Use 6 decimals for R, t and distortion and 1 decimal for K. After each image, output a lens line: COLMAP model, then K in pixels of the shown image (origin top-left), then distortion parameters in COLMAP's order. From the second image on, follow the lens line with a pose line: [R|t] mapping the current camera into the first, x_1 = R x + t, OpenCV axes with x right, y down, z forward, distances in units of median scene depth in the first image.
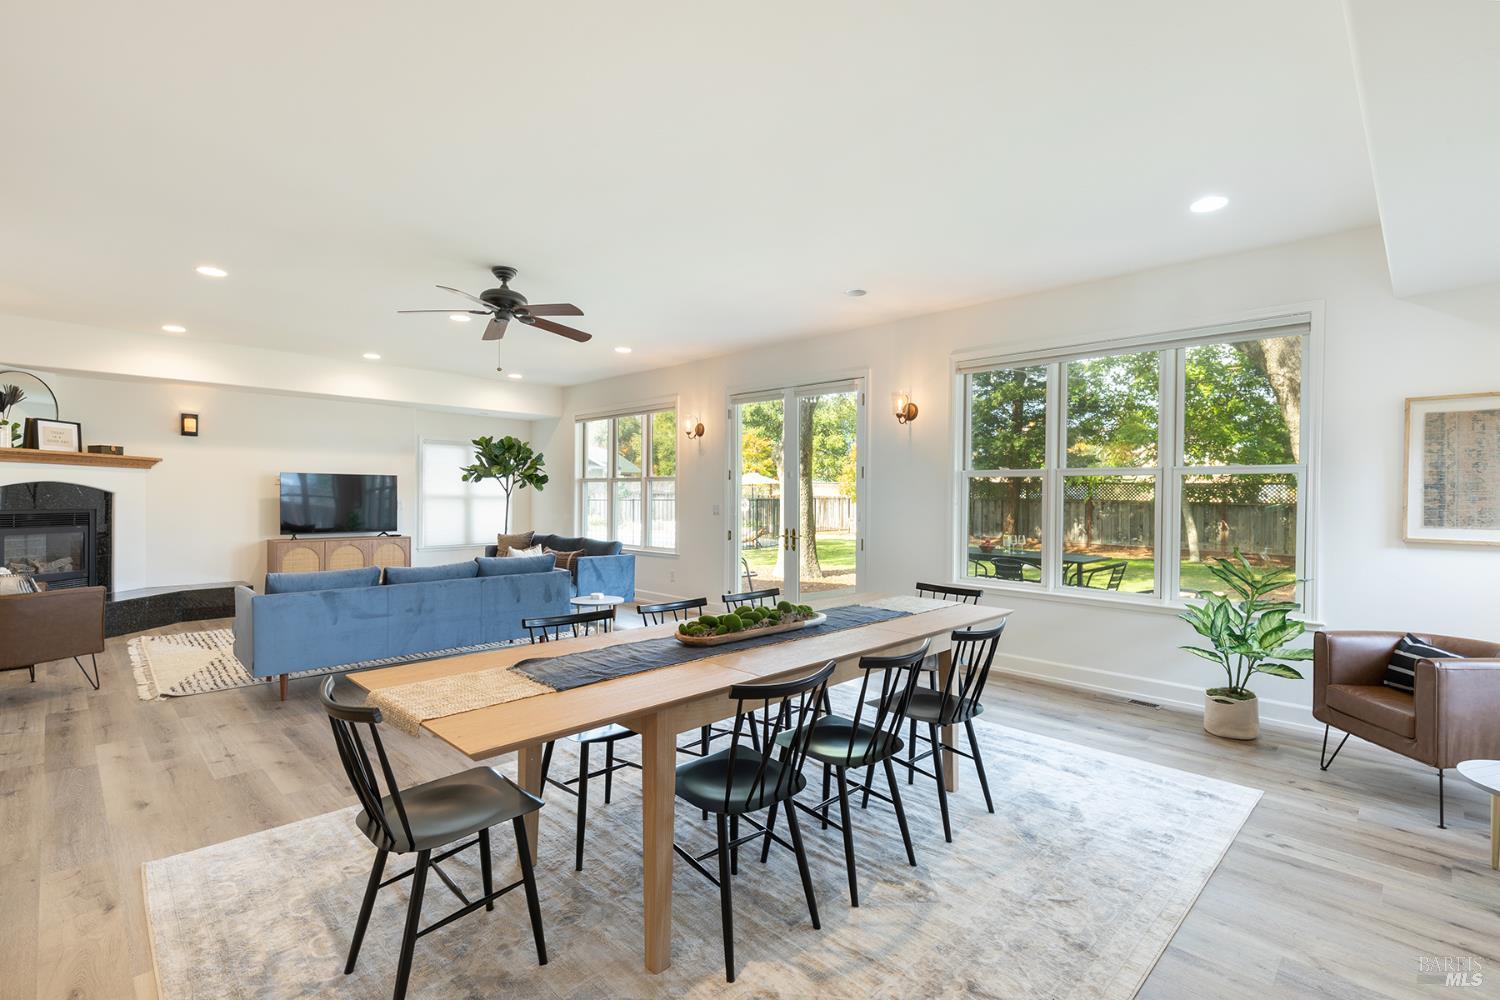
lens RADIAL K [[681.9, 0, 744.1], [0, 681.9, 489.6], [0, 0, 1]] dist [0.011351, -0.000295]
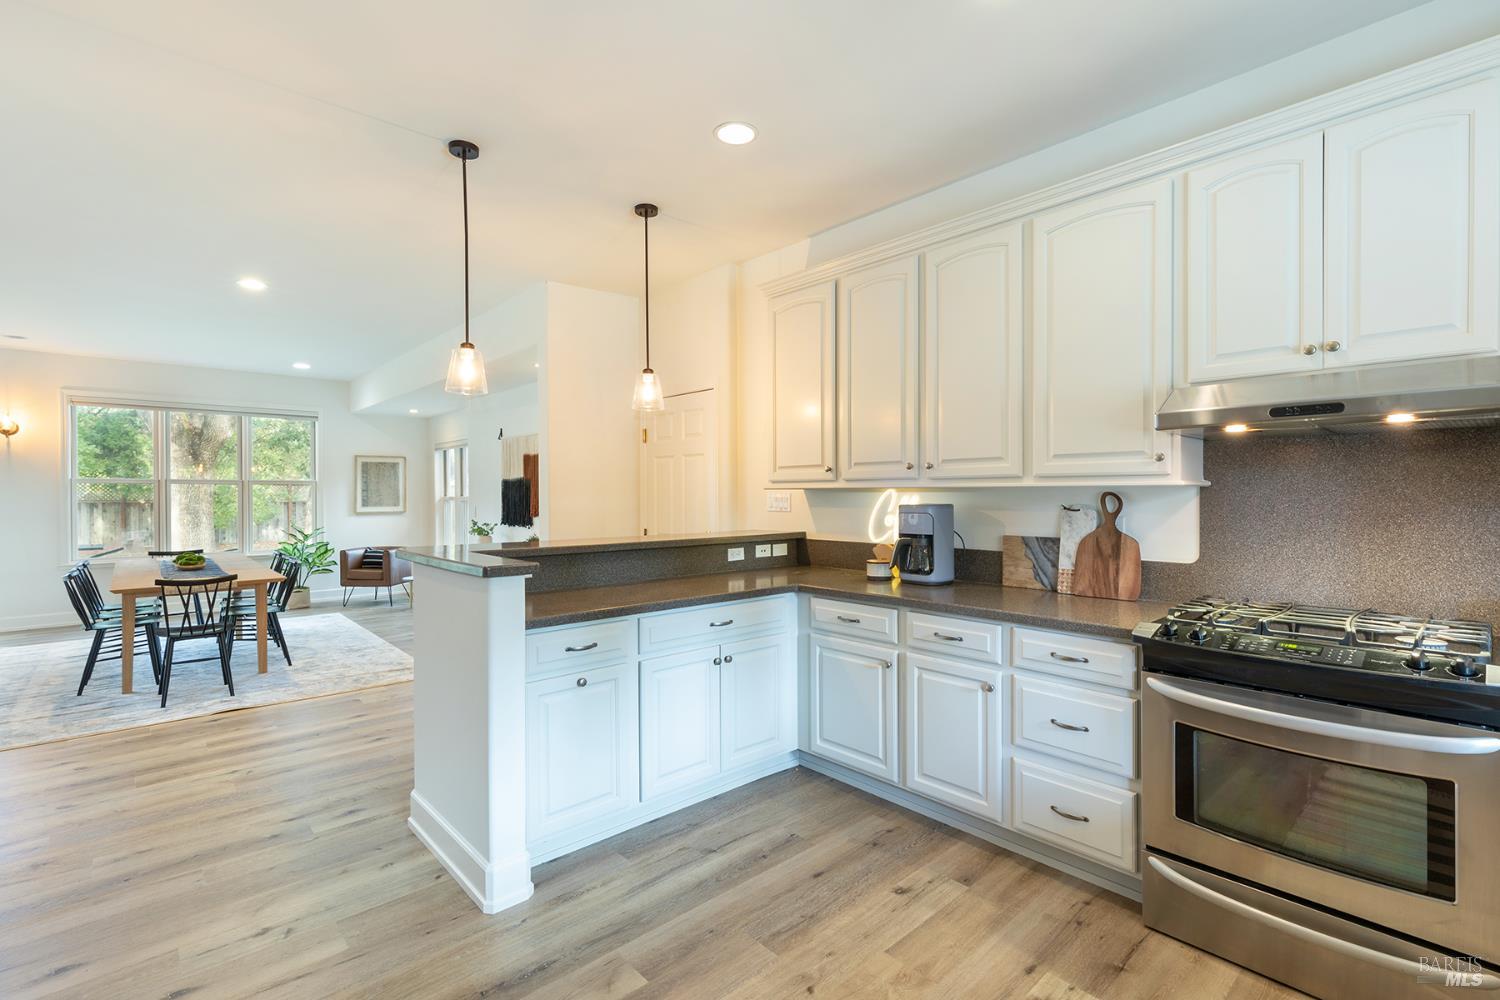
lens RADIAL K [[681.9, 0, 760.0], [0, 681.9, 496.3], [0, 0, 1]] dist [0.011351, -0.000295]
pose [[0.051055, -0.012936, 0.998612, -0.843726], [-0.002944, 0.999910, 0.013104, -0.012908], [-0.998691, -0.003609, 0.051013, -0.338996]]
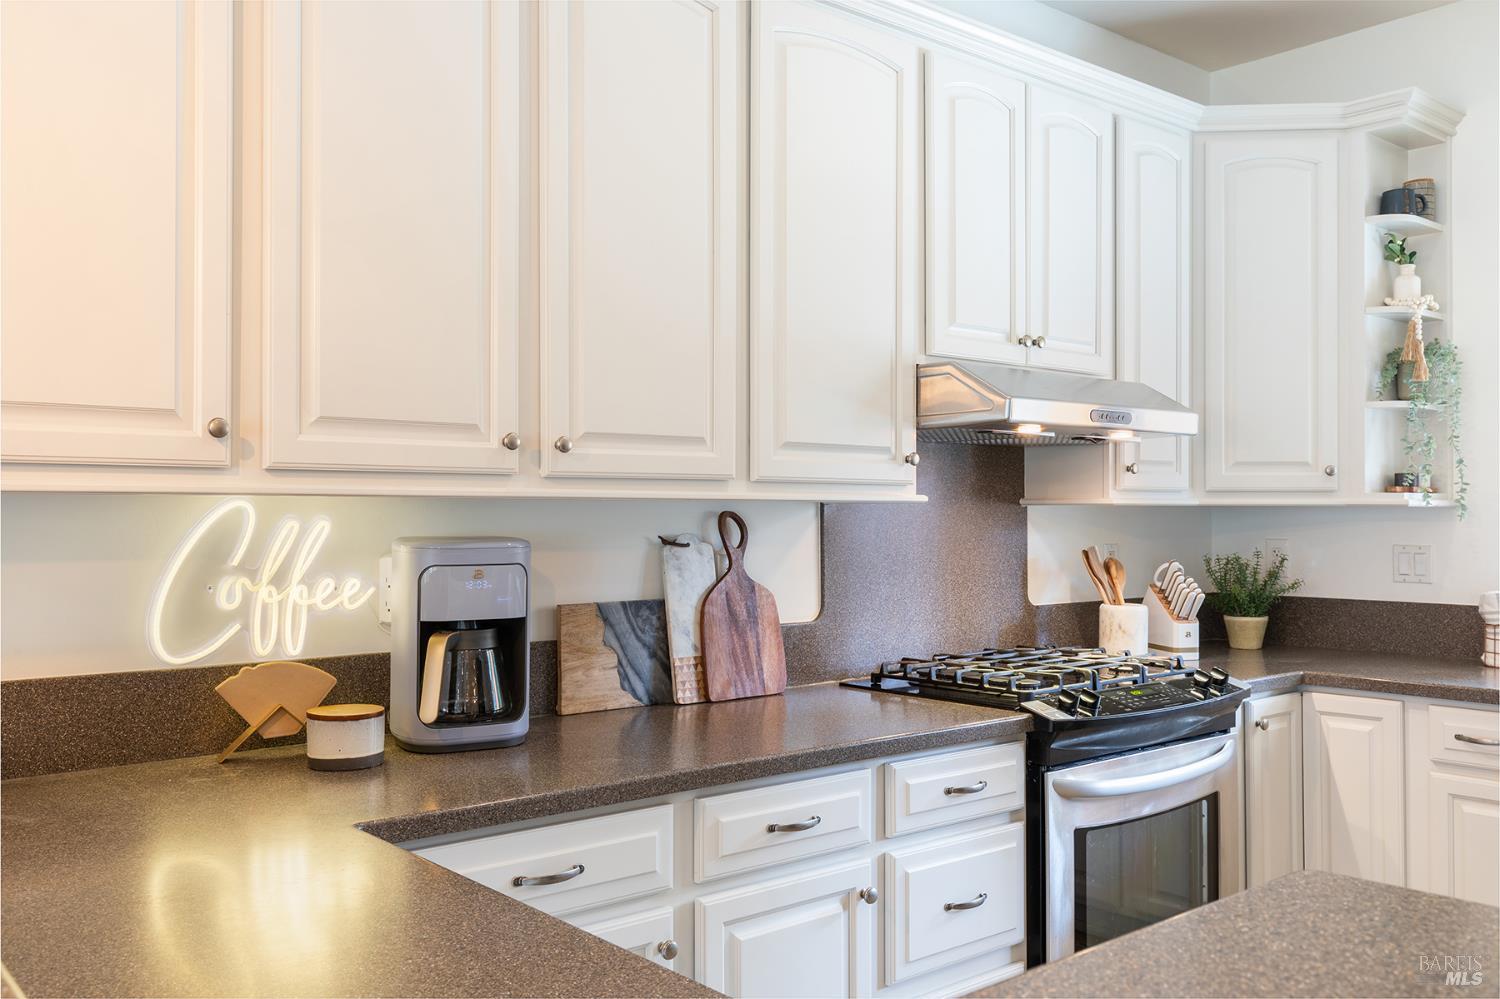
lens RADIAL K [[1304.5, 0, 753.1], [0, 1304.5, 495.9], [0, 0, 1]] dist [0.004610, 0.000502]
pose [[-0.996964, -0.008126, 0.077436, -0.439619], [-0.009762, 0.999737, -0.020770, -0.006379], [-0.077246, -0.021463, -0.996781, -0.065058]]
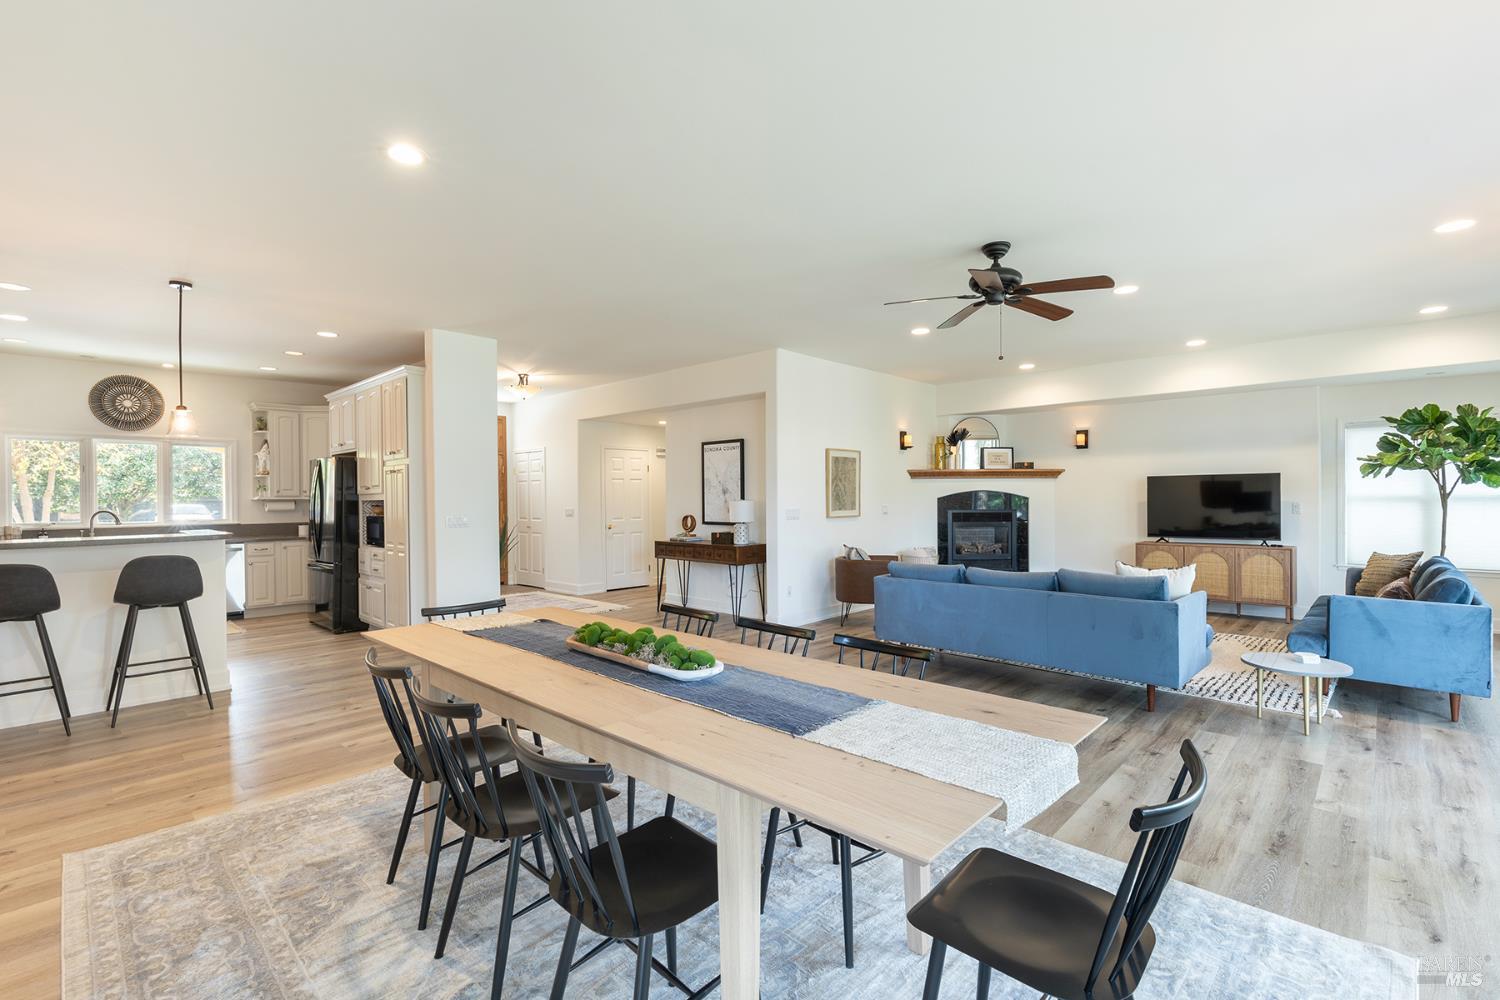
lens RADIAL K [[661.9, 0, 760.4], [0, 661.9, 507.9], [0, 0, 1]] dist [0.000366, -0.000079]
pose [[0.044370, 0.005969, -0.998997, 0.369816], [0.017973, 0.999816, 0.006772, 0.007071], [0.998853, -0.018255, 0.044255, 0.480850]]
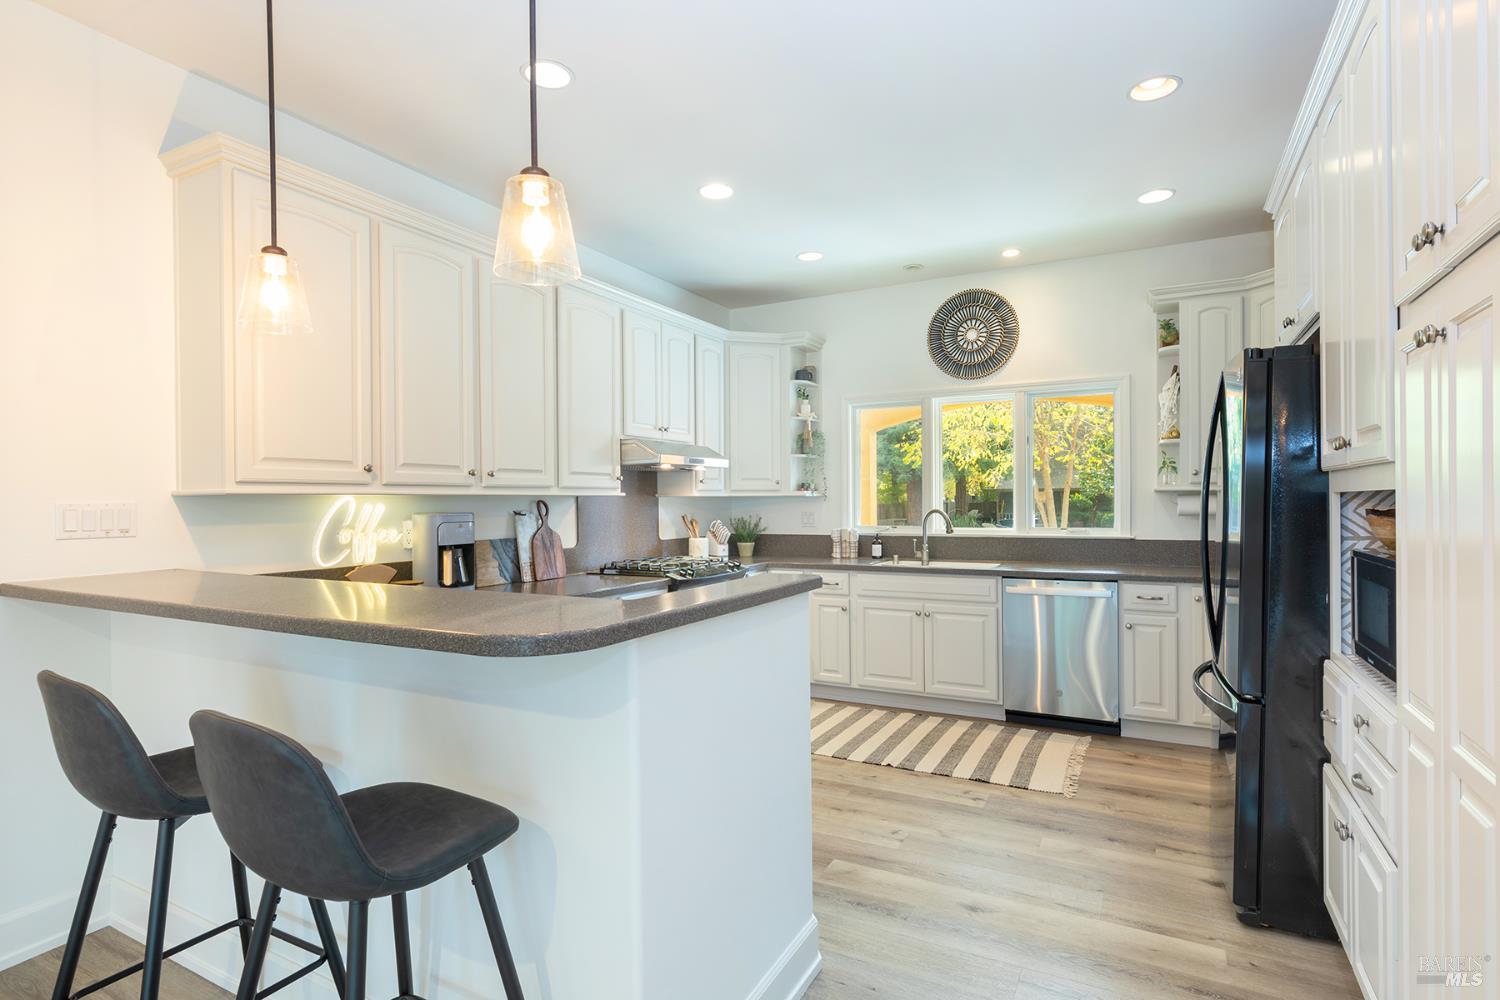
lens RADIAL K [[768.6, 0, 751.6], [0, 768.6, 498.8], [0, 0, 1]] dist [0.003958, -0.000152]
pose [[-0.955877, -0.001023, -0.293764, -0.372581], [0.002962, 0.999910, -0.013120, -0.002708], [0.293751, -0.013411, -0.955788, 0.142691]]
